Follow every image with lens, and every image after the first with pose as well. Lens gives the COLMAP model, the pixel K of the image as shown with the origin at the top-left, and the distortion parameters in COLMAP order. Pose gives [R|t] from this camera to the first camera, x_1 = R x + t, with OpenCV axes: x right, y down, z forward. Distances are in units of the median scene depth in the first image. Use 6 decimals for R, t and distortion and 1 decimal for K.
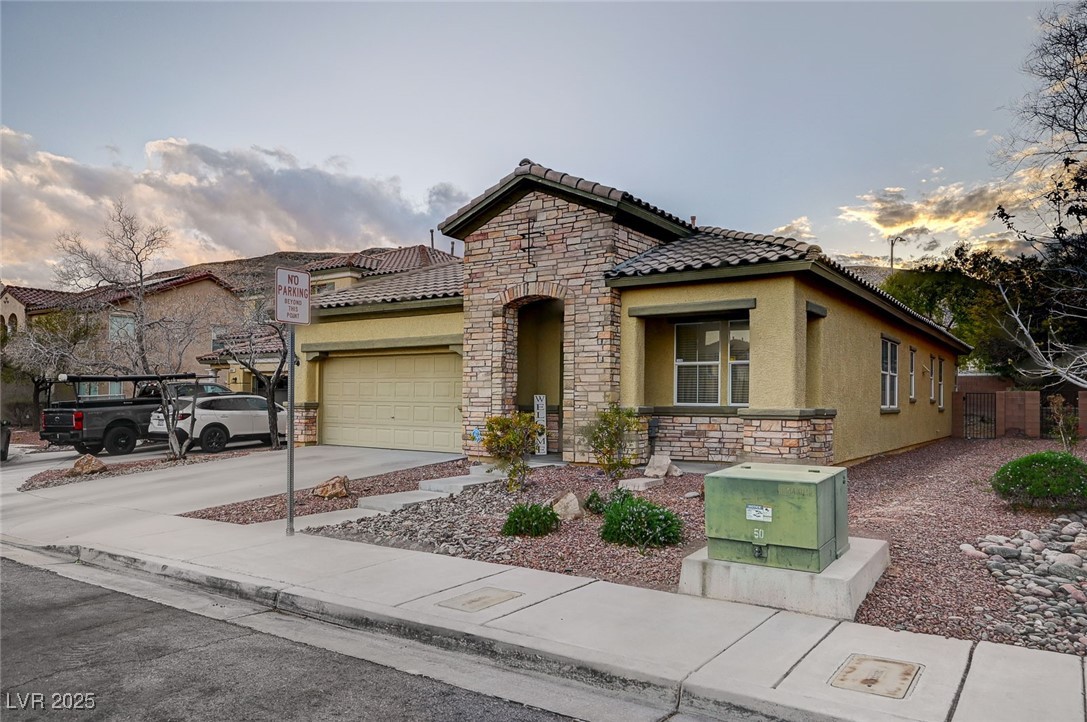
lens RADIAL K [[750.5, 0, 547.3], [0, 750.5, 389.7], [0, 0, 1]] dist [0.022570, 0.002491]
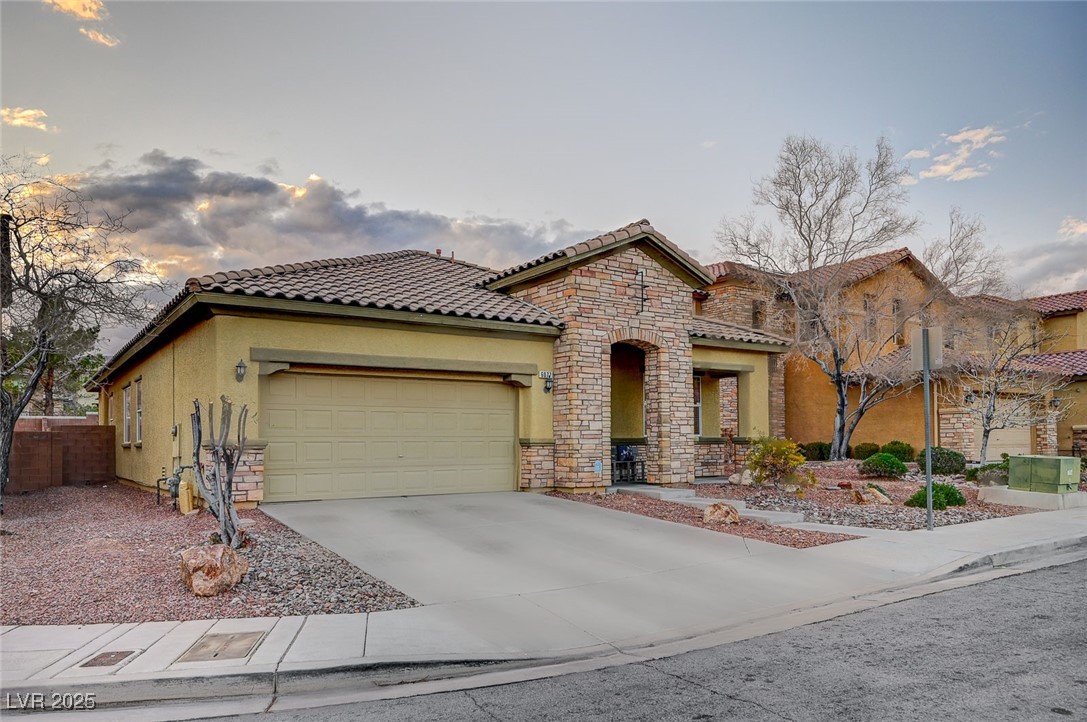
lens RADIAL K [[751.8, 0, 542.7], [0, 751.8, 438.2], [0, 0, 1]] dist [0.004467, 0.001106]
pose [[0.355863, -0.004472, 0.934527, -1.131693], [-0.000609, 0.999987, 0.005017, 0.017089], [-0.934538, -0.002355, 0.355856, 0.731190]]
